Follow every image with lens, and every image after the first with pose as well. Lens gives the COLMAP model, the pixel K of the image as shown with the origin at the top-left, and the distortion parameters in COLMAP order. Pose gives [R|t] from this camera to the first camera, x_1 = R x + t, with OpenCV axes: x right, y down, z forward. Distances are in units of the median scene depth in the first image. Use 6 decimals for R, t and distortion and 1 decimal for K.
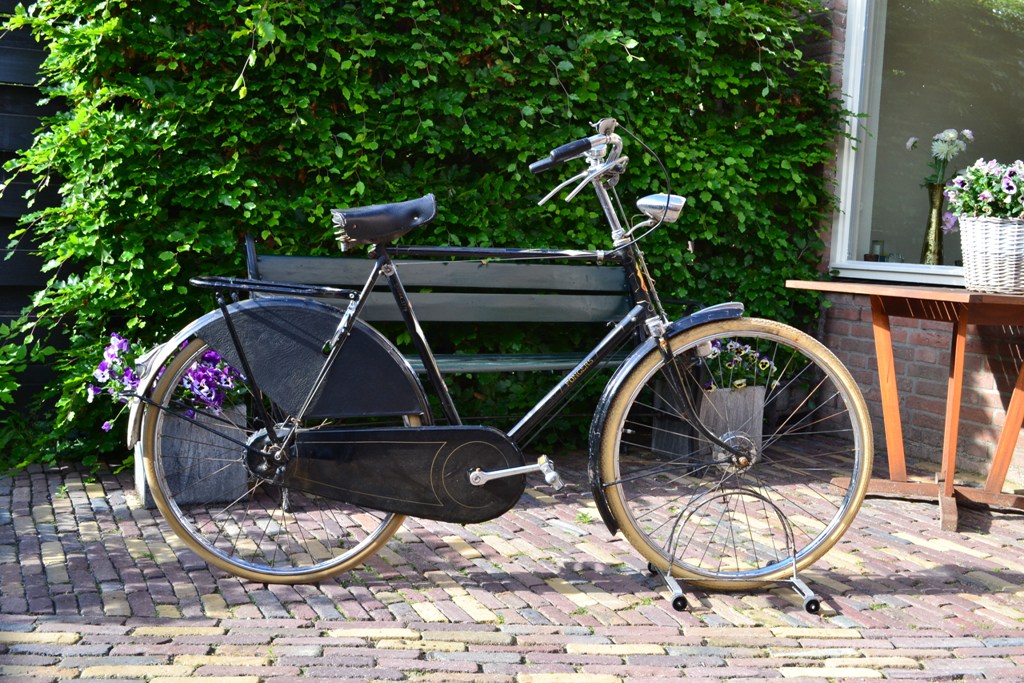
lens RADIAL K [[1183.3, 0, 512.2], [0, 1183.3, 348.0], [0, 0, 1]] dist [-0.013914, 0.004471]
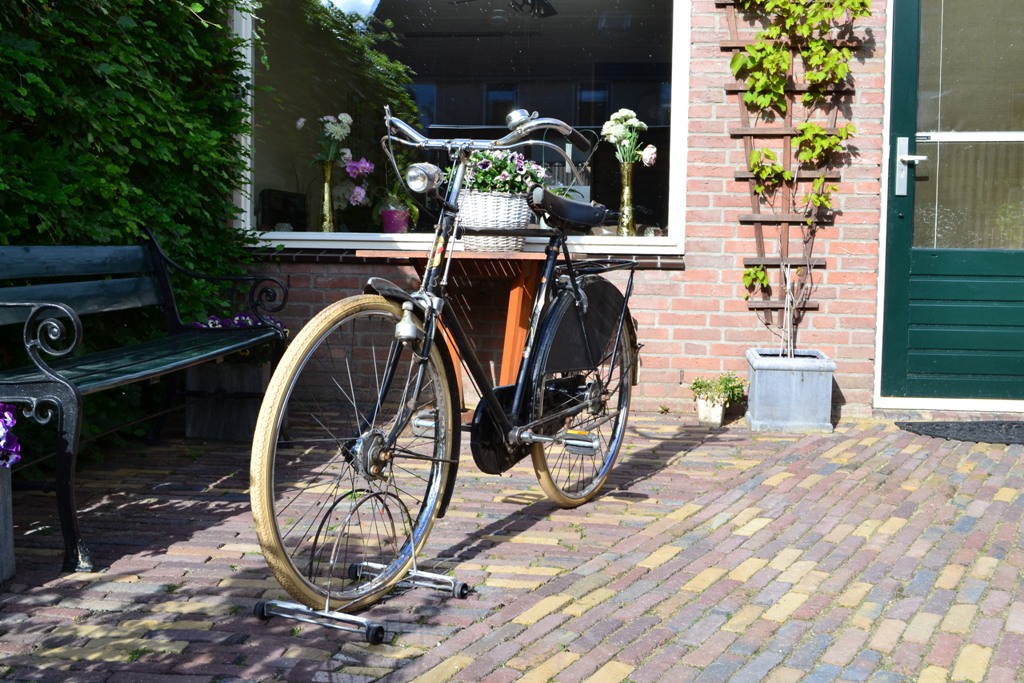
lens RADIAL K [[1176.8, 0, 512.0], [0, 1176.8, 341.5], [0, 0, 1]] dist [-0.011874, 0.010778]
pose [[0.508877, -0.110287, 0.853745, -0.699044], [0.088492, 0.993207, 0.075556, -0.047382], [-0.856279, 0.037101, 0.515180, 0.357270]]
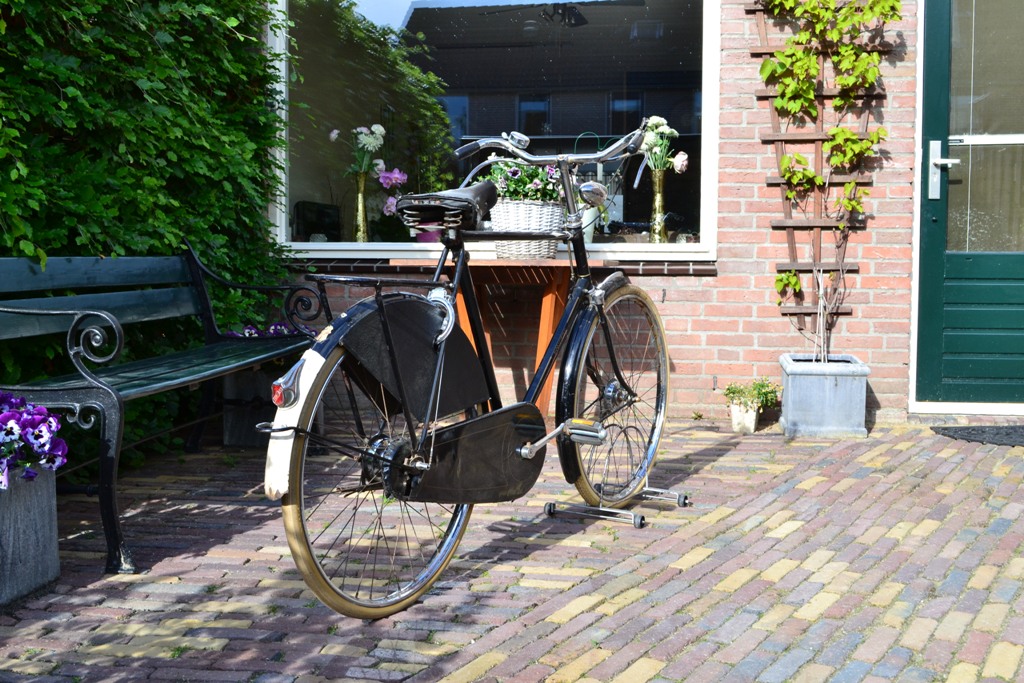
lens RADIAL K [[1183.3, 0, 512.2], [0, 1183.3, 348.0], [0, 0, 1]] dist [-0.013914, 0.004471]
pose [[0.533268, -0.109926, 0.838774, -0.711346], [0.098563, 0.992842, 0.067454, -0.042097], [-0.840185, 0.046701, 0.540285, 0.347114]]
